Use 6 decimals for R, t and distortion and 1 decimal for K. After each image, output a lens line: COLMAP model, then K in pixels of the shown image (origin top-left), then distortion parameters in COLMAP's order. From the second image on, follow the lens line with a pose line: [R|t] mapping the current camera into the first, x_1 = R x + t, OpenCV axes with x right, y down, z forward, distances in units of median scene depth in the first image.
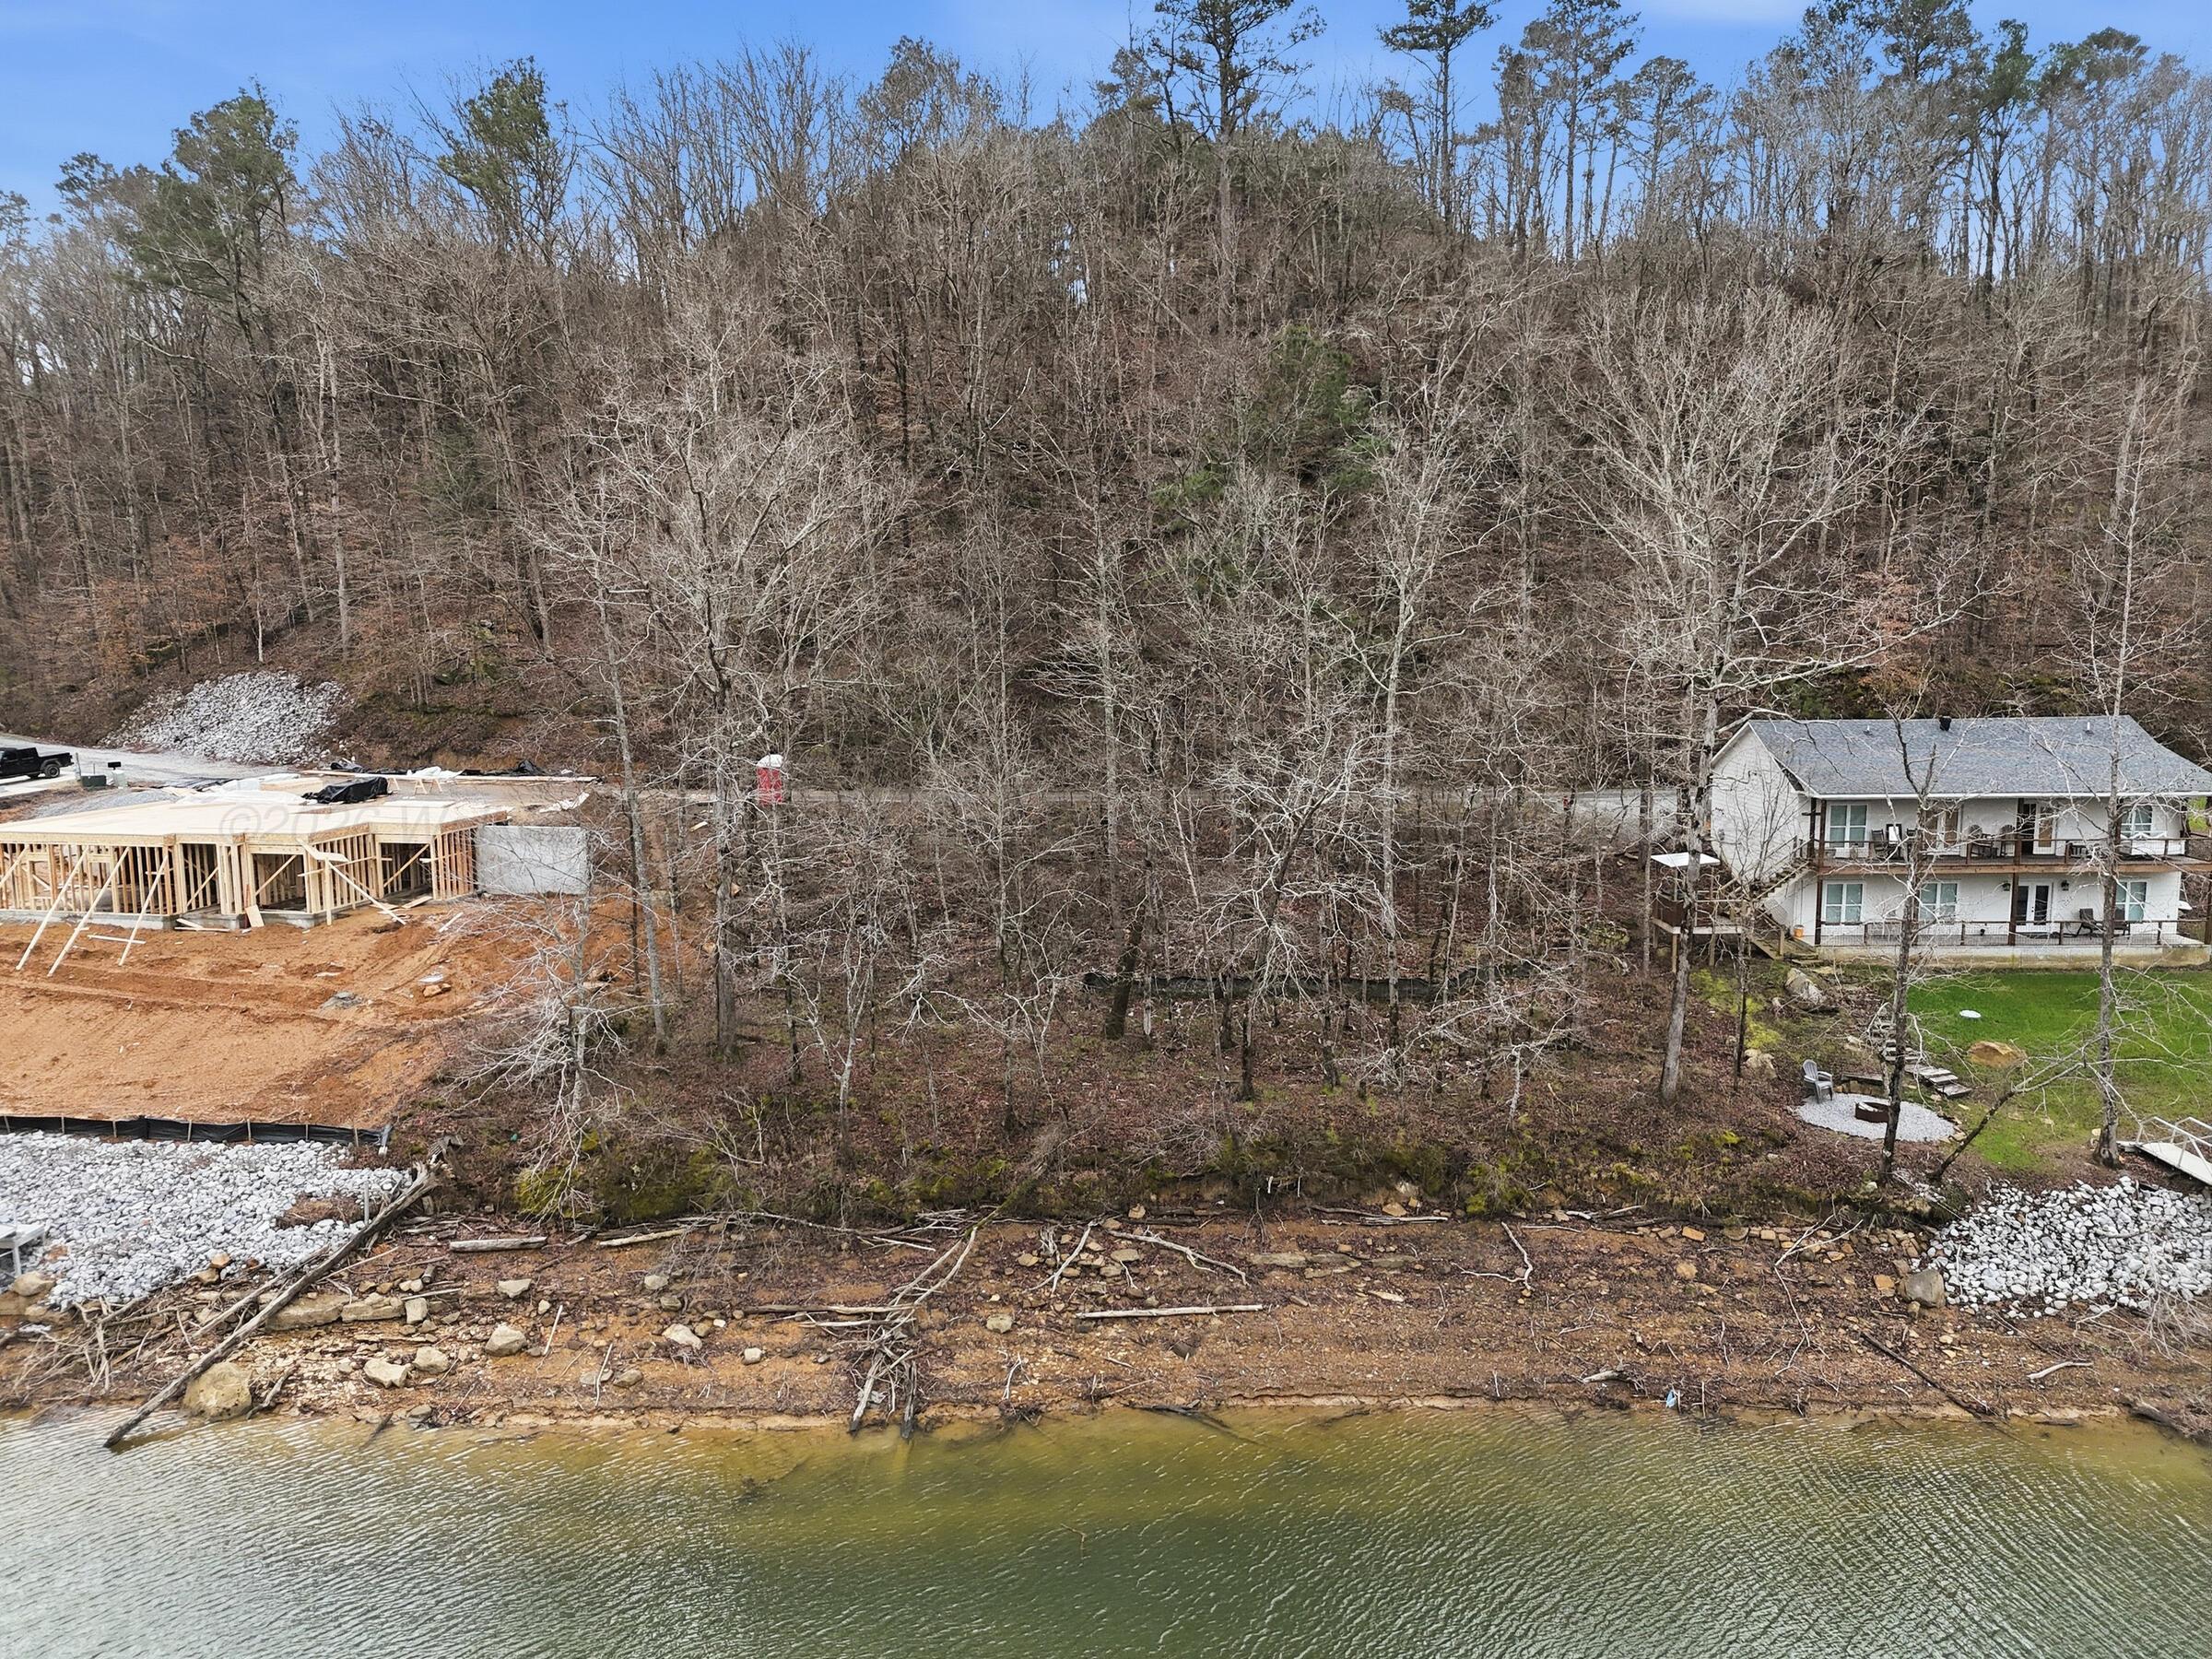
lens RADIAL K [[1636.2, 0, 1106.0], [0, 1636.2, 829.5], [0, 0, 1]] dist [0.067681, -0.059208]
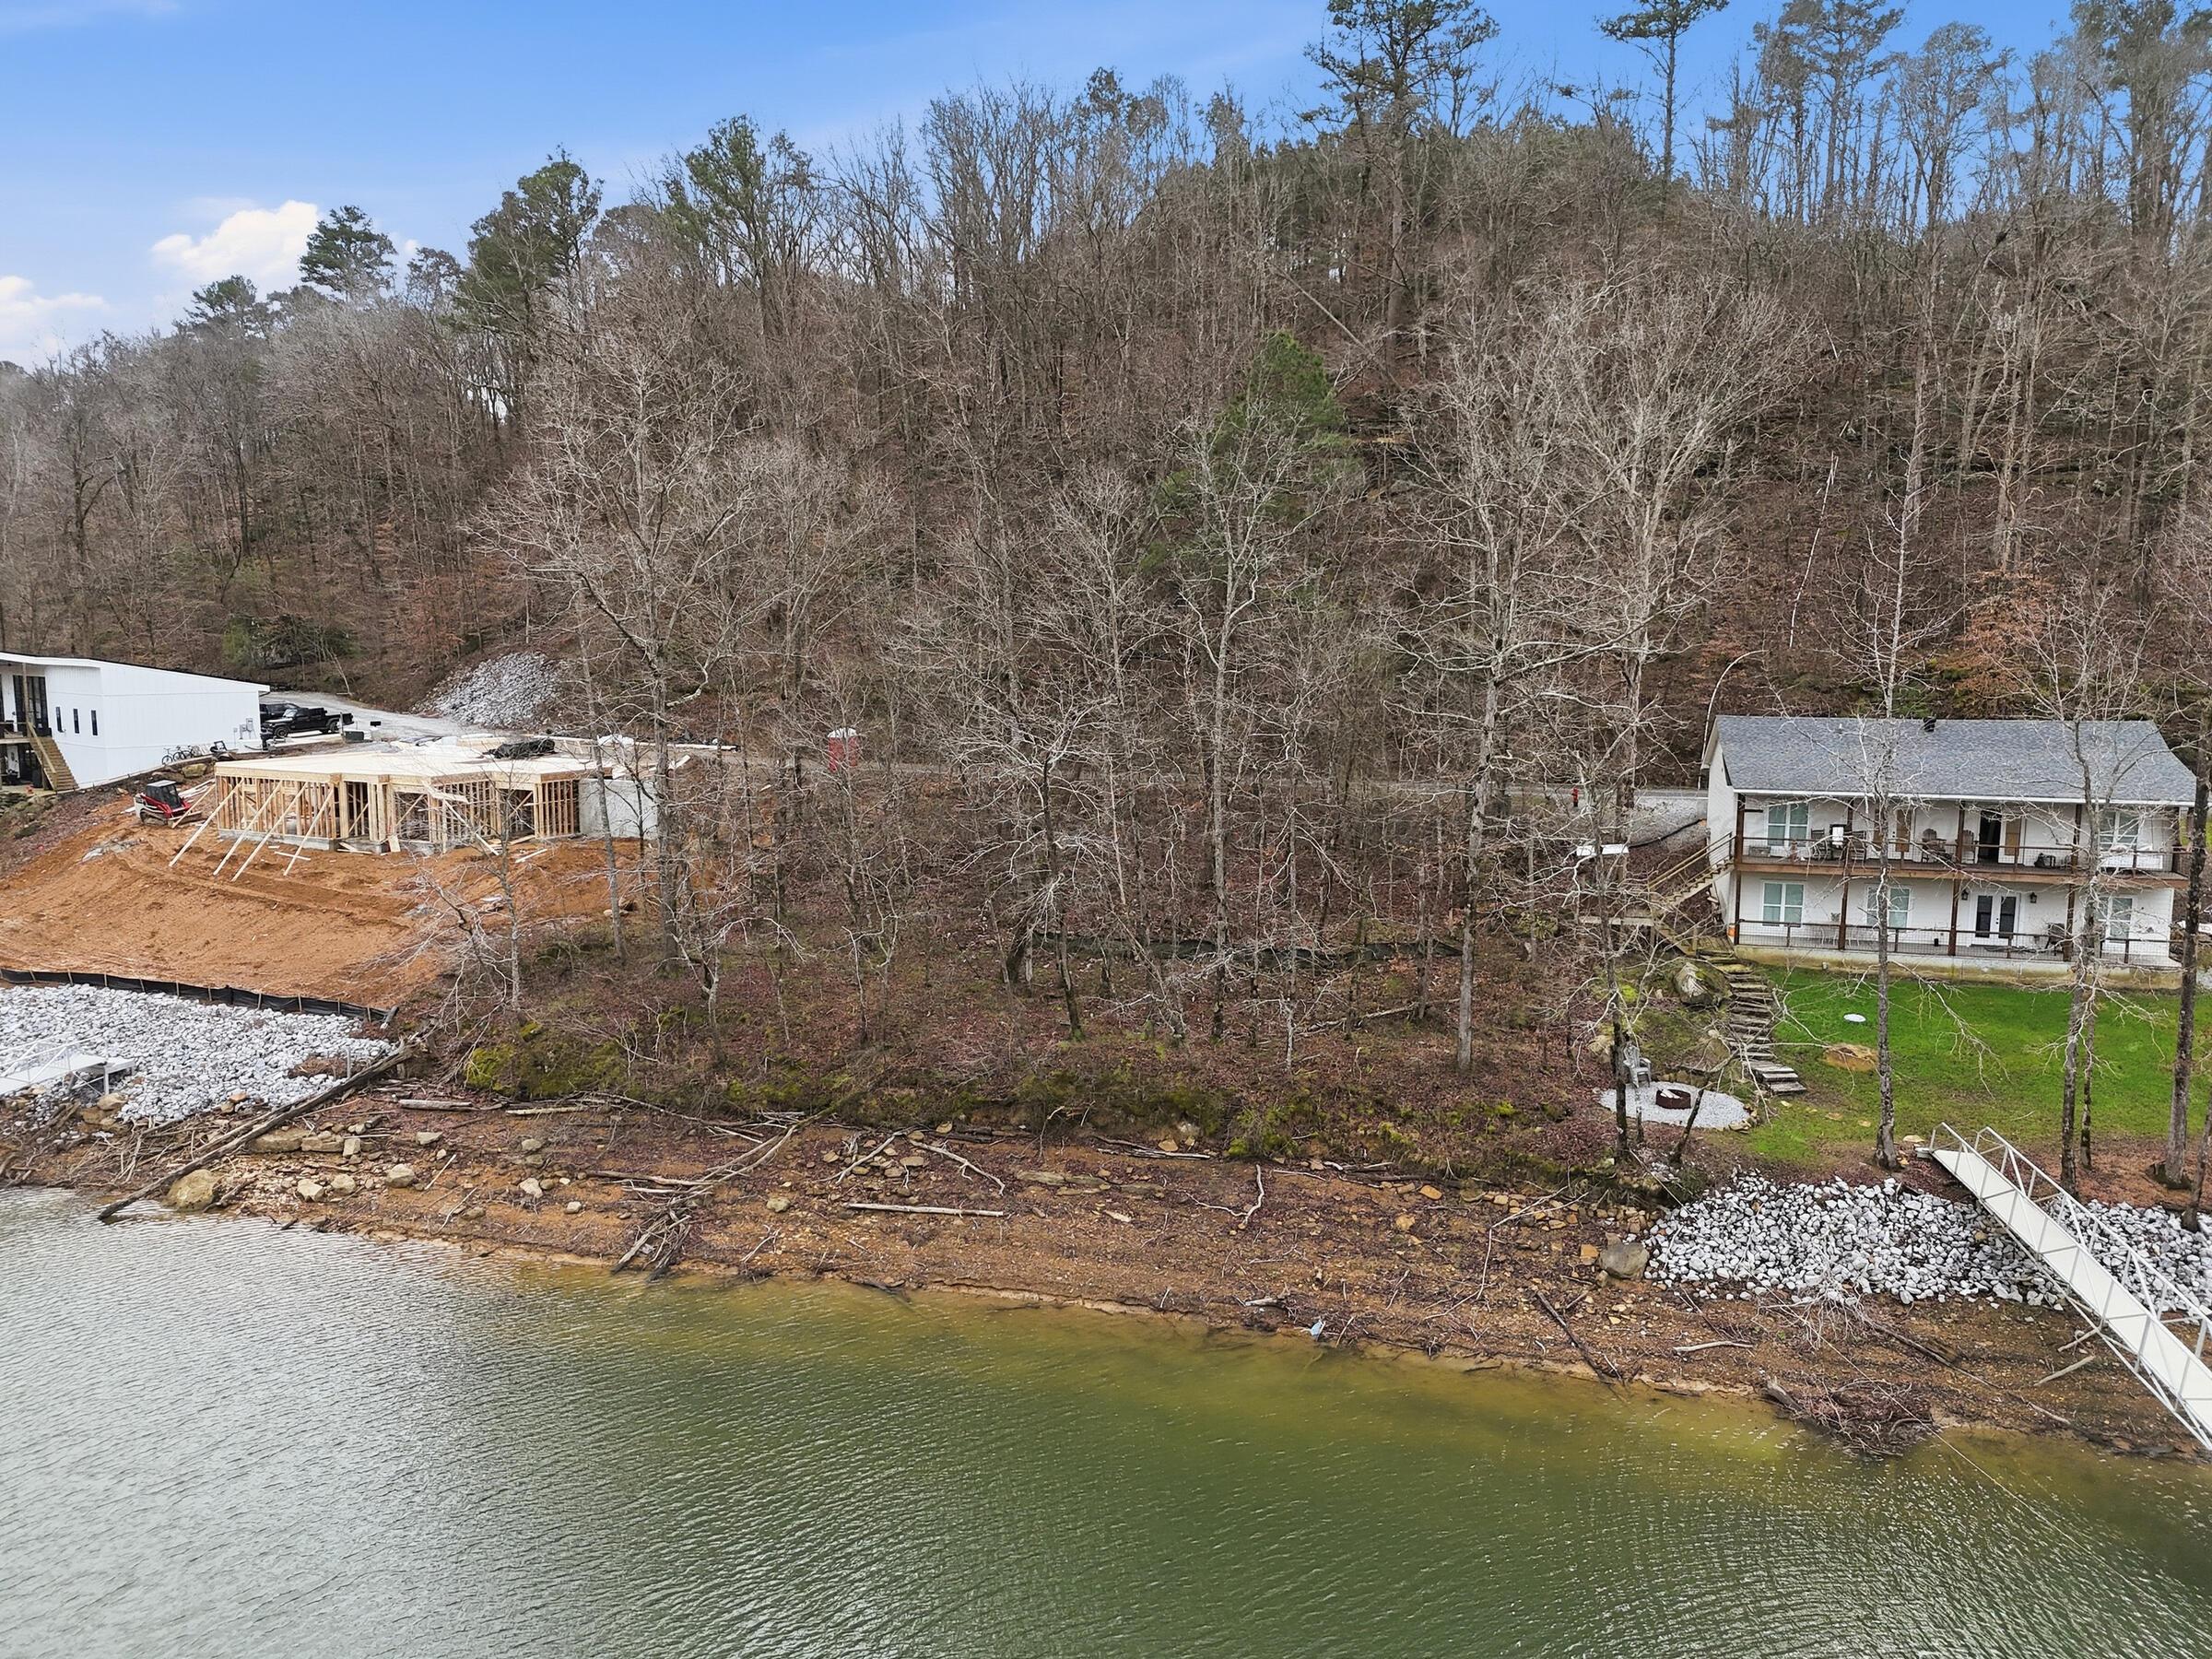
lens RADIAL K [[1636.2, 0, 1106.0], [0, 1636.2, 829.5], [0, 0, 1]] dist [0.067681, -0.059208]
pose [[0.966964, 0.043850, -0.251115, 0.410083], [-0.045236, 0.998976, 0.000252, 0.025441], [0.250869, 0.011116, 0.967957, -0.058397]]
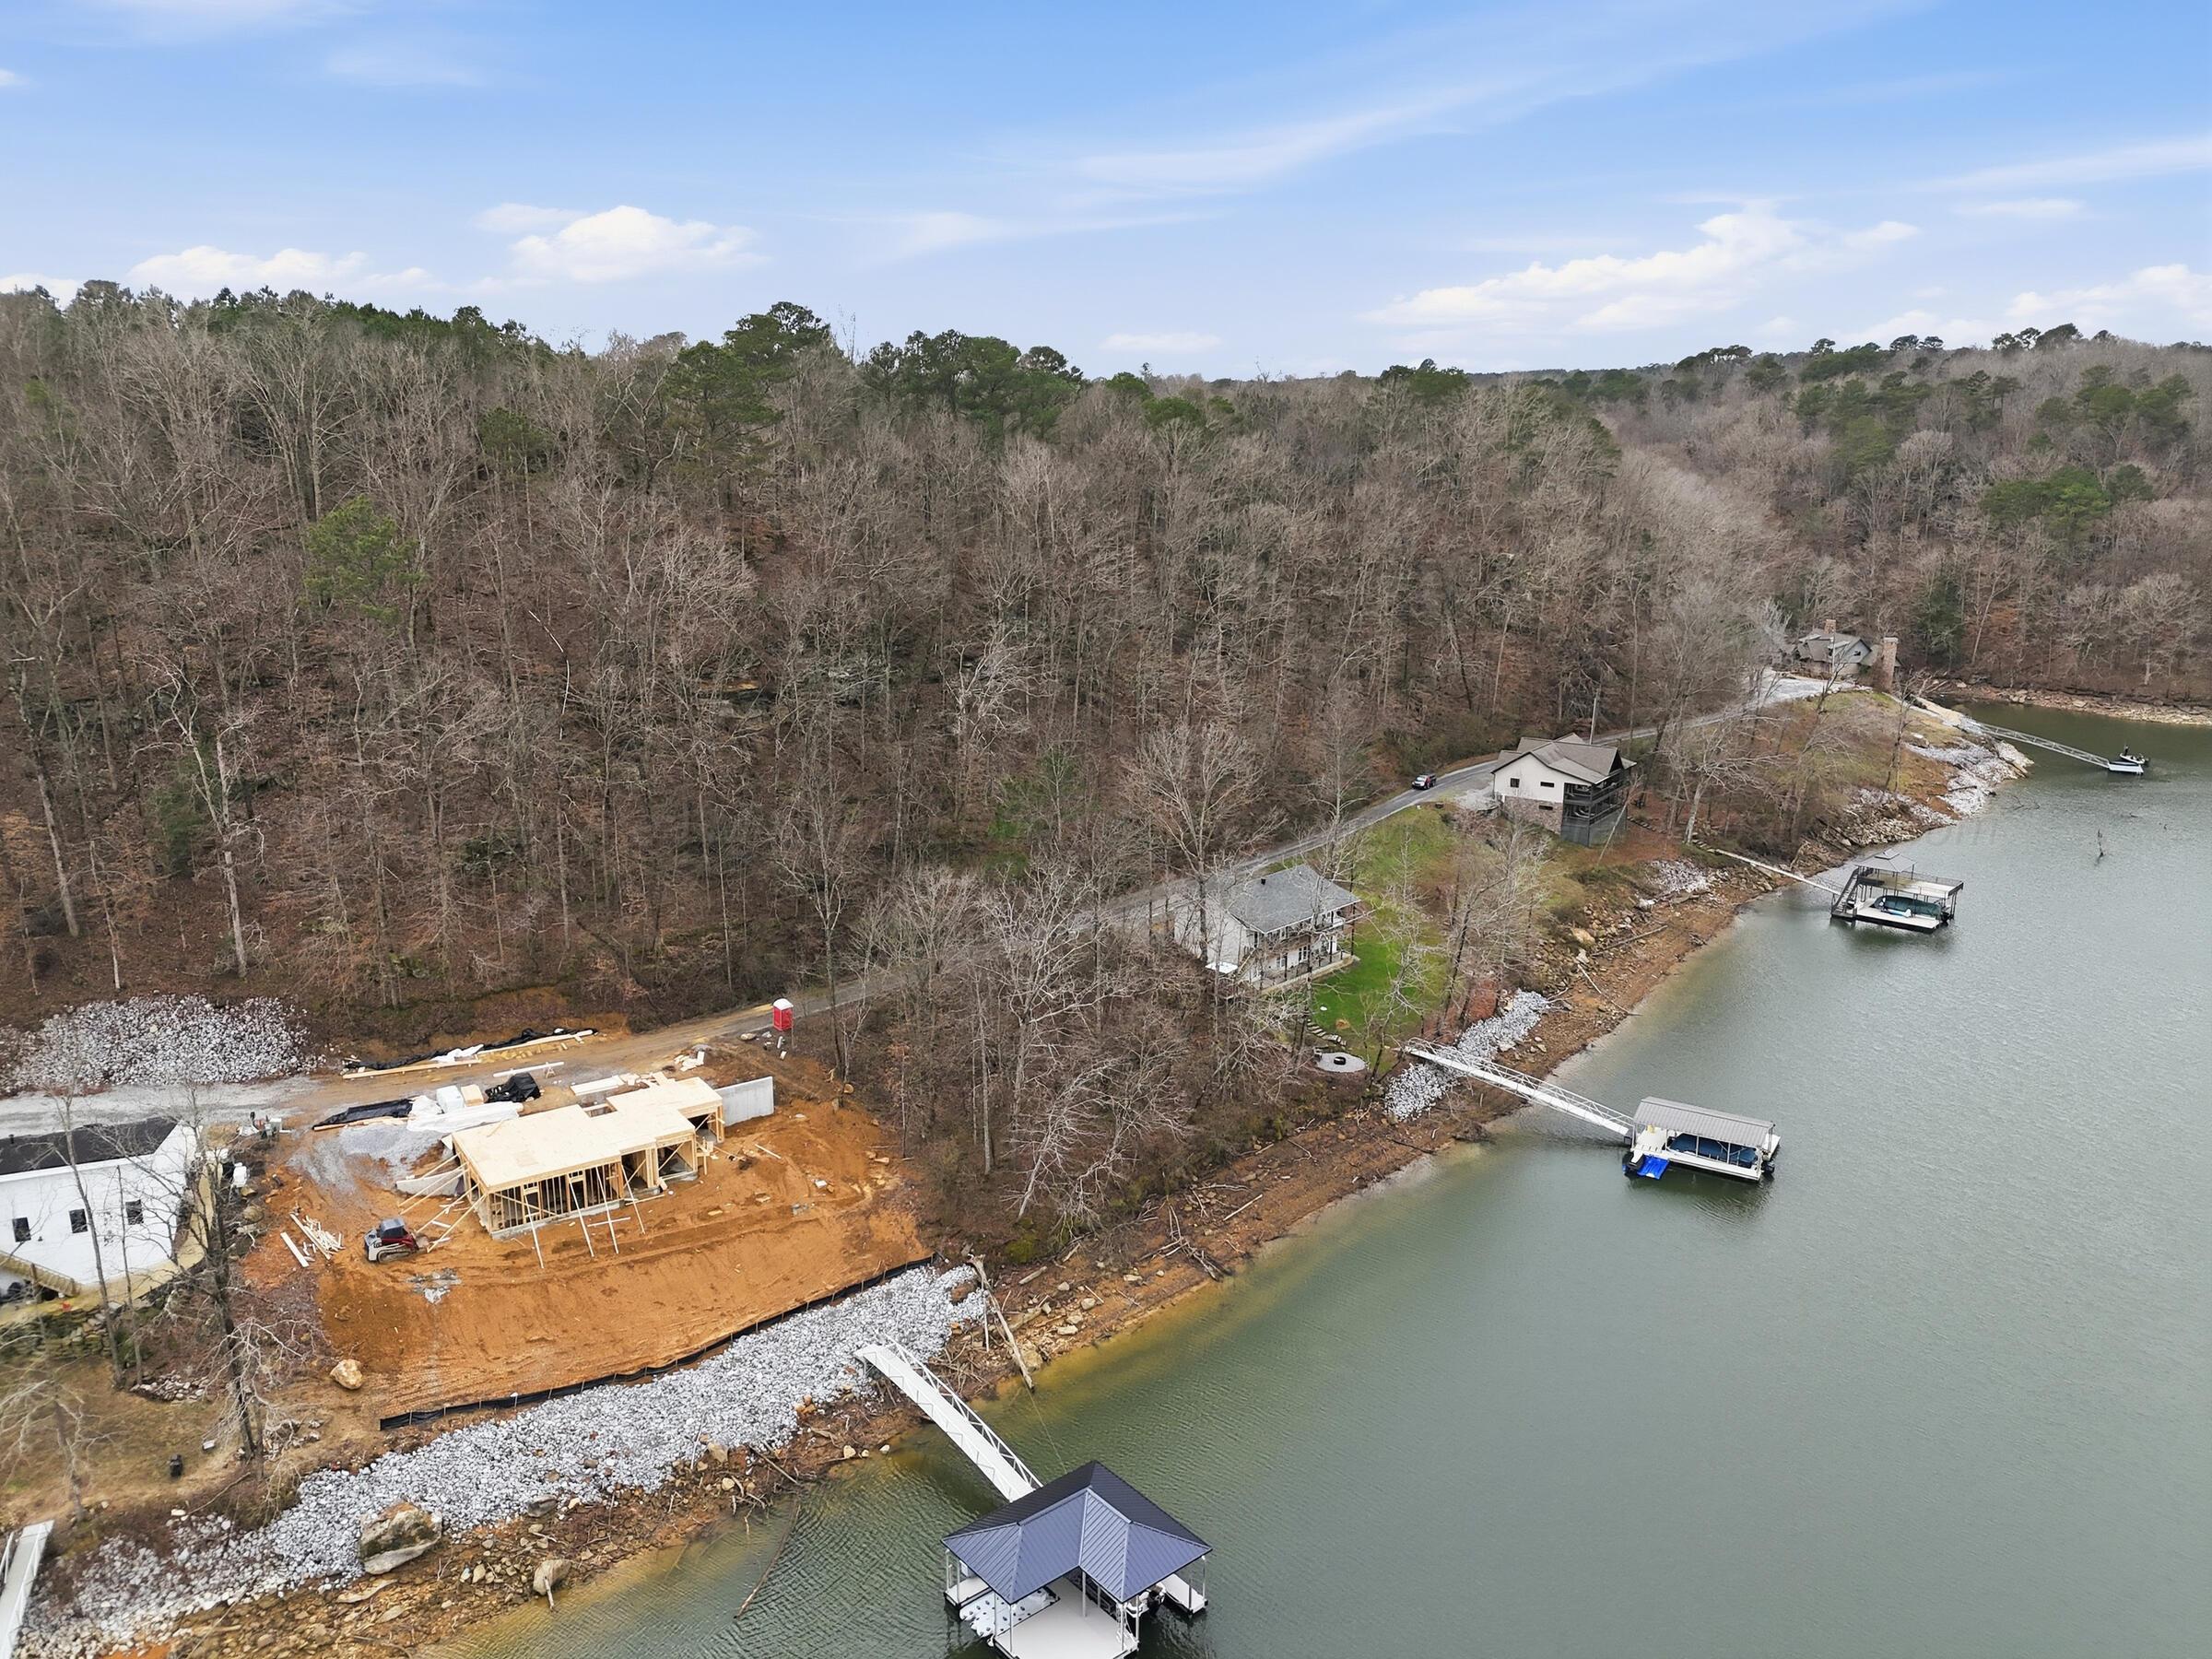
lens RADIAL K [[1636.2, 0, 1106.0], [0, 1636.2, 829.5], [0, 0, 1]] dist [0.067681, -0.059208]
pose [[0.688059, -0.164202, 0.706832, -1.842459], [0.093367, 0.985998, 0.138166, -0.686643], [-0.719623, -0.029072, 0.693756, -0.671090]]
